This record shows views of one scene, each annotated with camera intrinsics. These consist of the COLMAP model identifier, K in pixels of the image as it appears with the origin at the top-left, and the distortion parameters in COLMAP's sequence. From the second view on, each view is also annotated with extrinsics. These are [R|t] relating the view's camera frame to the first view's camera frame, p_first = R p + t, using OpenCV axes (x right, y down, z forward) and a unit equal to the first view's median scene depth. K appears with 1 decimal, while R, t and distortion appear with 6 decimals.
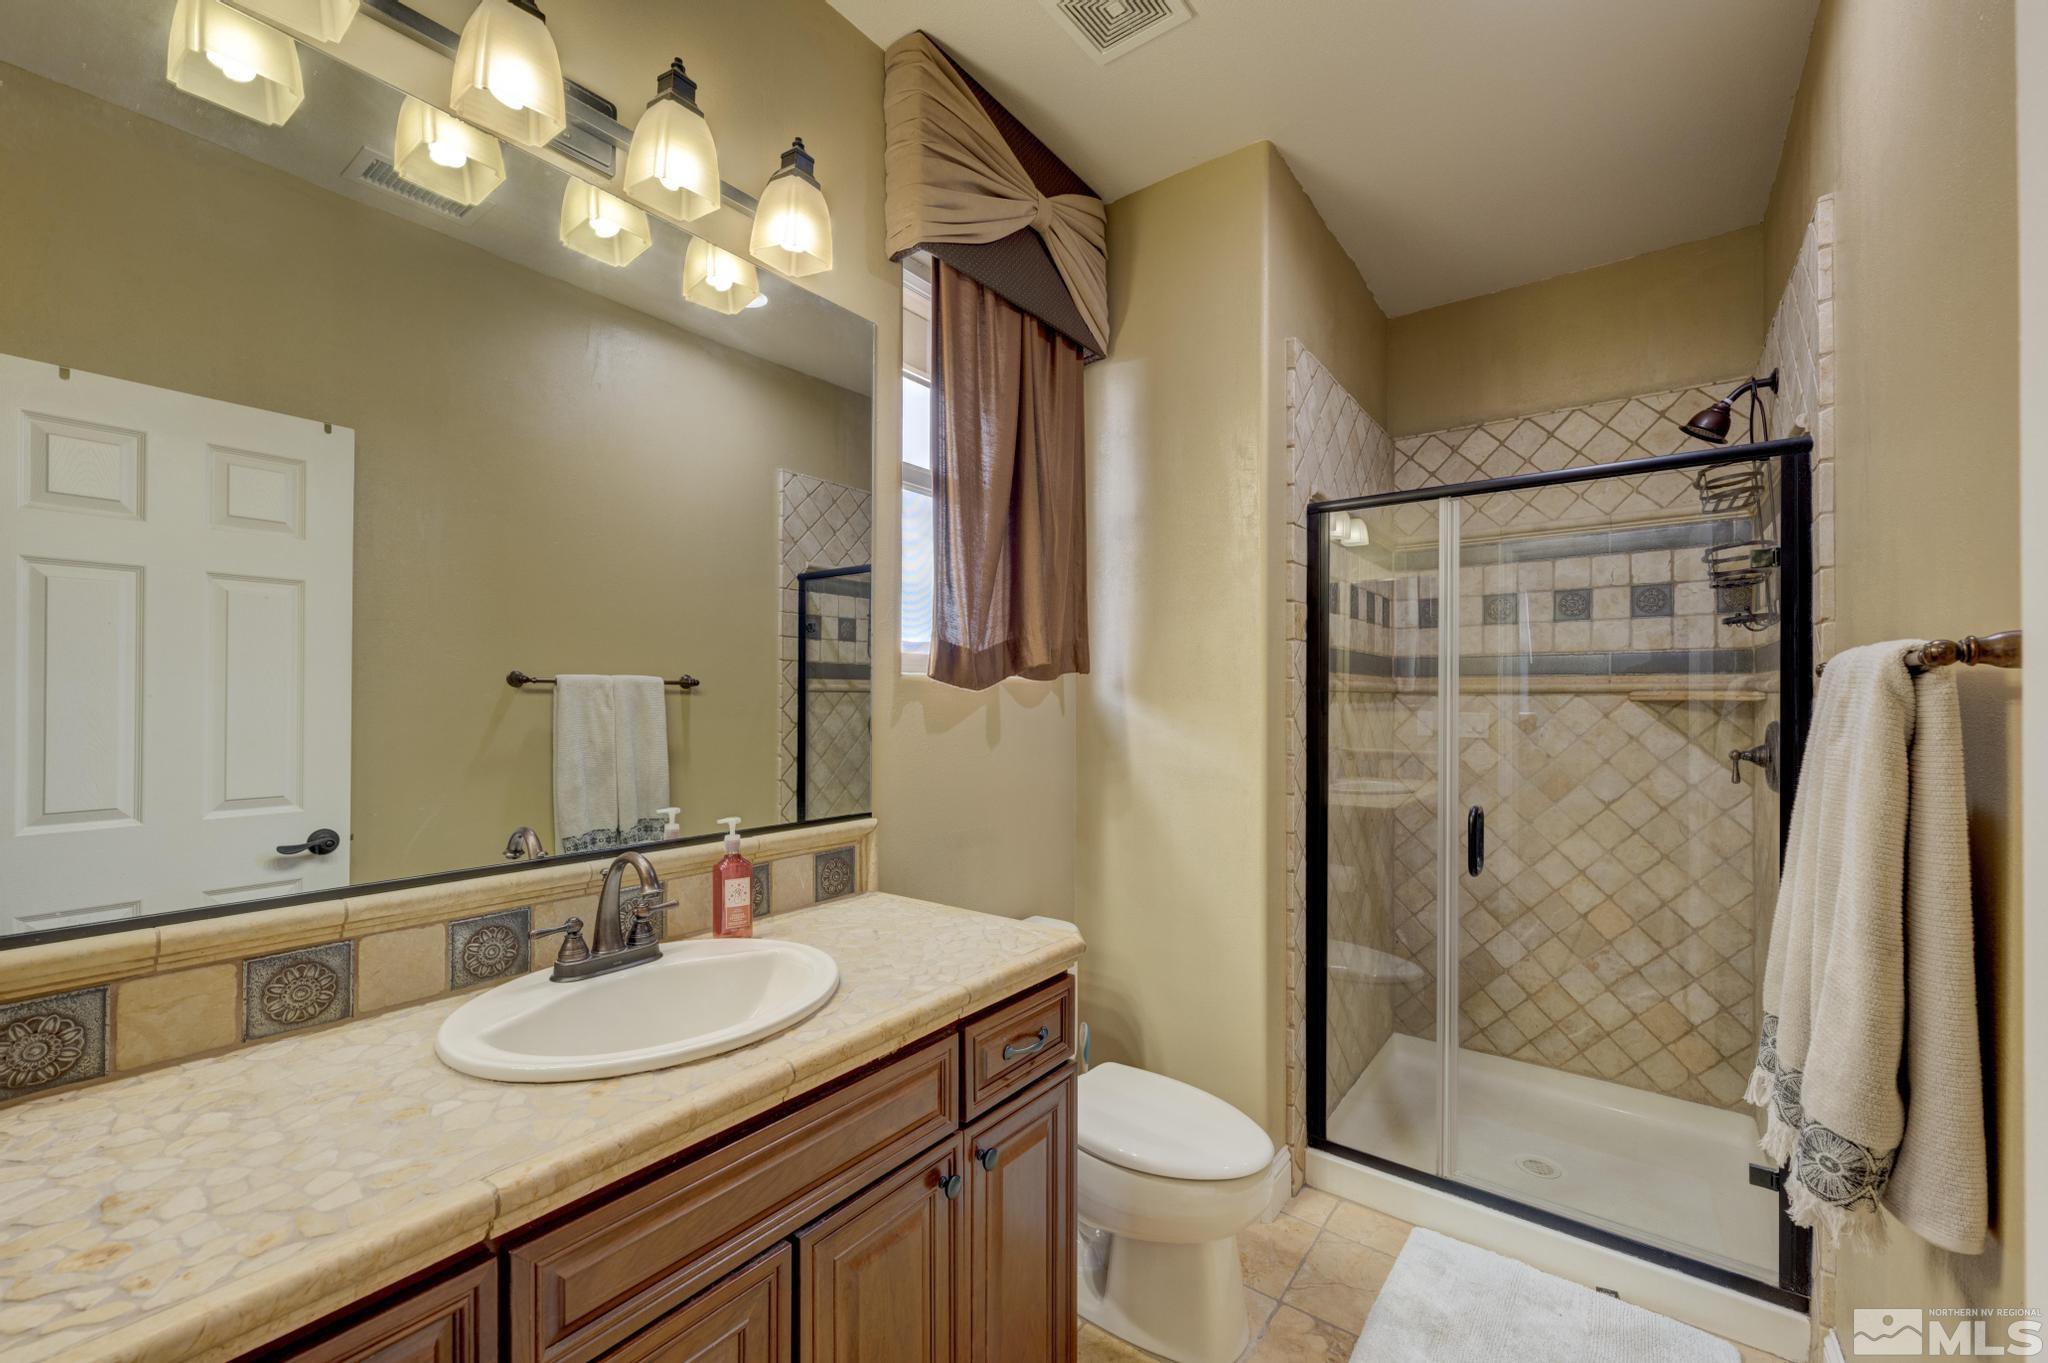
lens RADIAL K [[816.0, 0, 1021.1], [0, 816.0, 693.8], [0, 0, 1]] dist [0.000184, -0.000006]
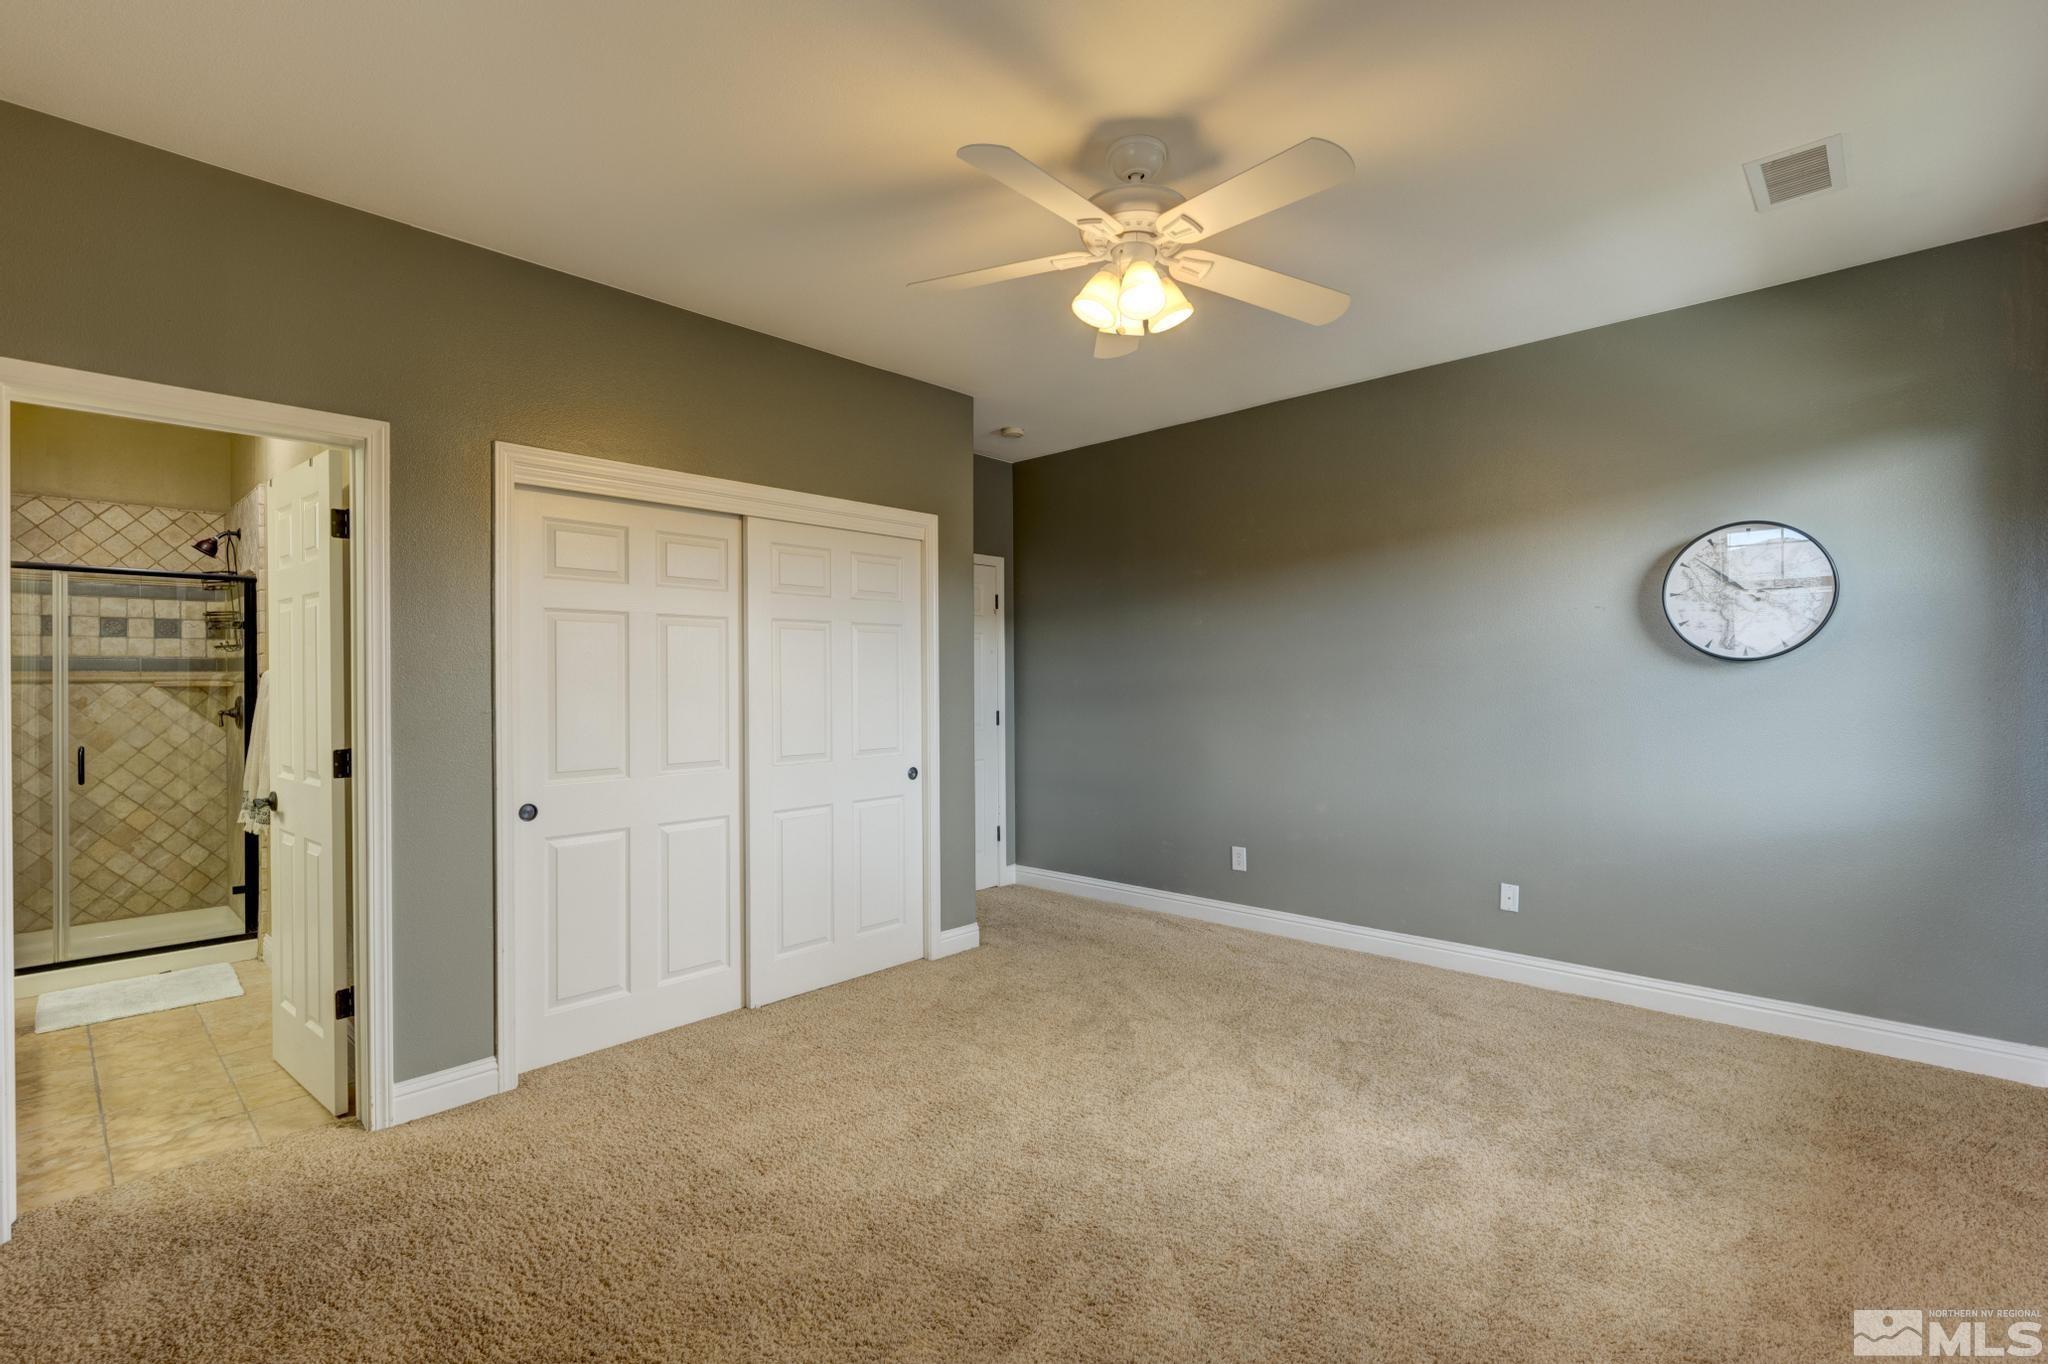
lens RADIAL K [[890.2, 0, 1019.1], [0, 890.2, 687.0], [0, 0, 1]] dist [-0.002434, -0.000172]
pose [[0.085842, -0.005735, 0.996292, -0.934013], [0.000247, 0.999984, 0.005735, -0.001213], [-0.996309, -0.000246, 0.085842, -0.944125]]
